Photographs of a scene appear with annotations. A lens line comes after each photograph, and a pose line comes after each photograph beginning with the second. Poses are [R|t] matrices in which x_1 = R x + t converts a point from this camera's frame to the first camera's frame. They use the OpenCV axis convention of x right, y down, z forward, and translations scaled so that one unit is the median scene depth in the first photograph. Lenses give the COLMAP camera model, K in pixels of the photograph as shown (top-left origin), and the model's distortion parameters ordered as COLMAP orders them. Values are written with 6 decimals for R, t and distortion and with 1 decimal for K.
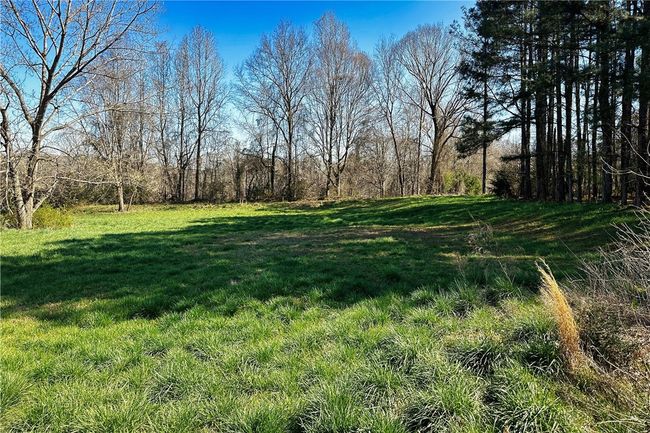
lens RADIAL K [[451.9, 0, 326.3], [0, 451.9, 215.1], [0, 0, 1]] dist [-0.004023, 0.000094]
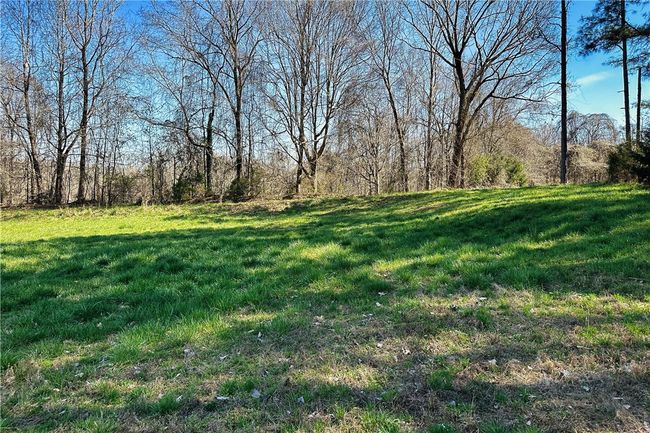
lens RADIAL K [[451.9, 0, 324.7], [0, 451.9, 213.6], [0, 0, 1]] dist [-0.004023, 0.000094]
pose [[0.998150, -0.018746, 0.057830, 0.002188], [0.019298, 0.999773, -0.008992, -0.006995], [-0.057648, 0.010092, 0.998286, 0.366323]]
